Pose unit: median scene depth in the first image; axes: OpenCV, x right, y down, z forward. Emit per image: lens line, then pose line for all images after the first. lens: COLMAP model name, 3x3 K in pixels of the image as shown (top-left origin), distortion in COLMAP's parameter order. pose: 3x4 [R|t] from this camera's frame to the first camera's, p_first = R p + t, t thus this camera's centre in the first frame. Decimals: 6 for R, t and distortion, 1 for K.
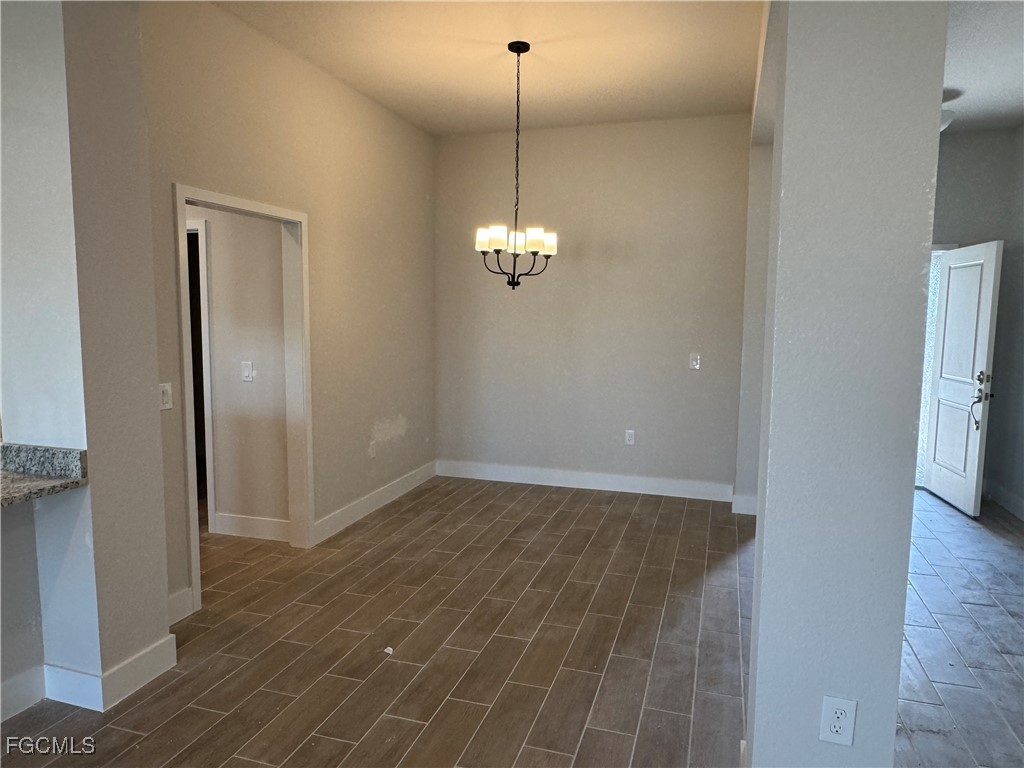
lens RADIAL K [[671.0, 0, 513.1], [0, 671.0, 387.7], [0, 0, 1]] dist [-0.001383, -0.000428]
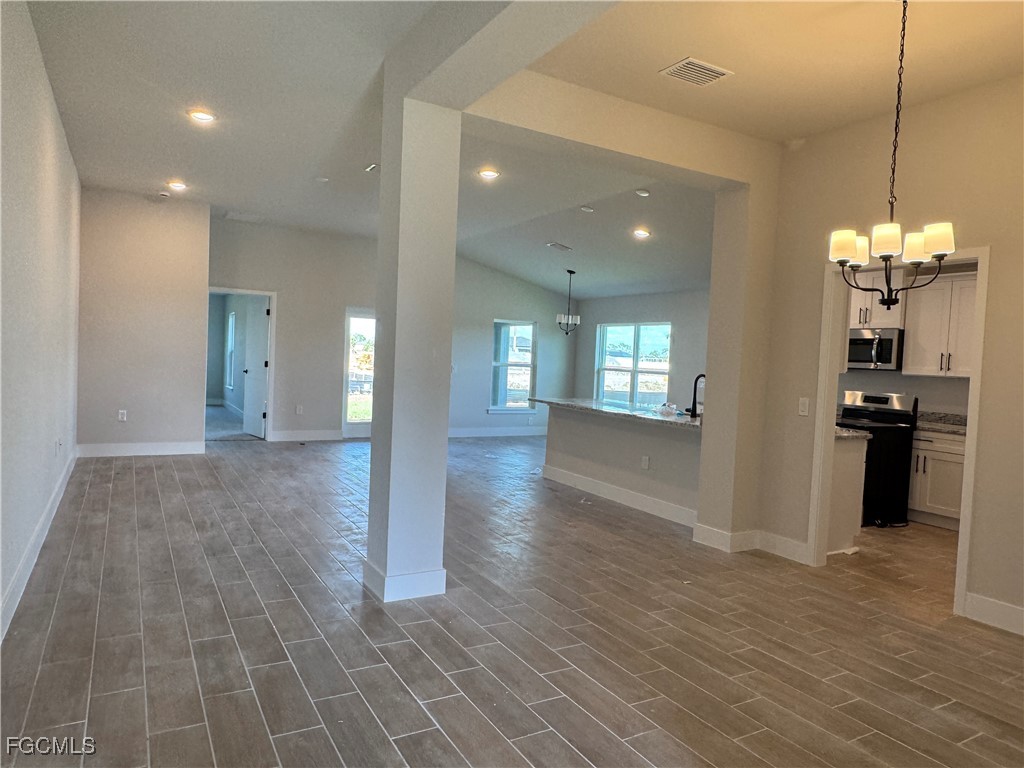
lens RADIAL K [[671.0, 0, 513.1], [0, 671.0, 387.7], [0, 0, 1]] dist [-0.001383, -0.000428]
pose [[-0.674389, -0.004138, -0.738365, 0.844761], [-0.130079, 0.985010, 0.113287, -0.093804], [0.726828, 0.172445, -0.664818, 1.229254]]
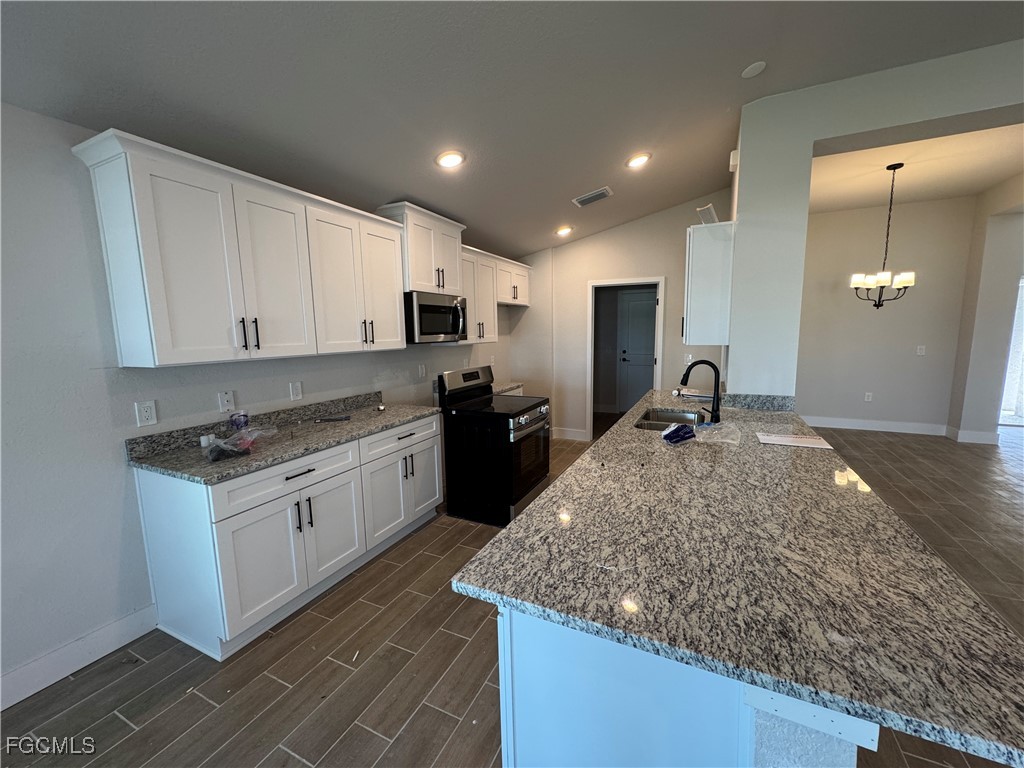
lens RADIAL K [[405.1, 0, 514.3], [0, 405.1, 386.9], [0, 0, 1]] dist [-0.001358, -0.000370]
pose [[0.989581, -0.006265, -0.143840, -0.796480], [0.010451, 0.999543, 0.028366, 0.015557], [0.143597, -0.029574, 0.989194, -0.177560]]
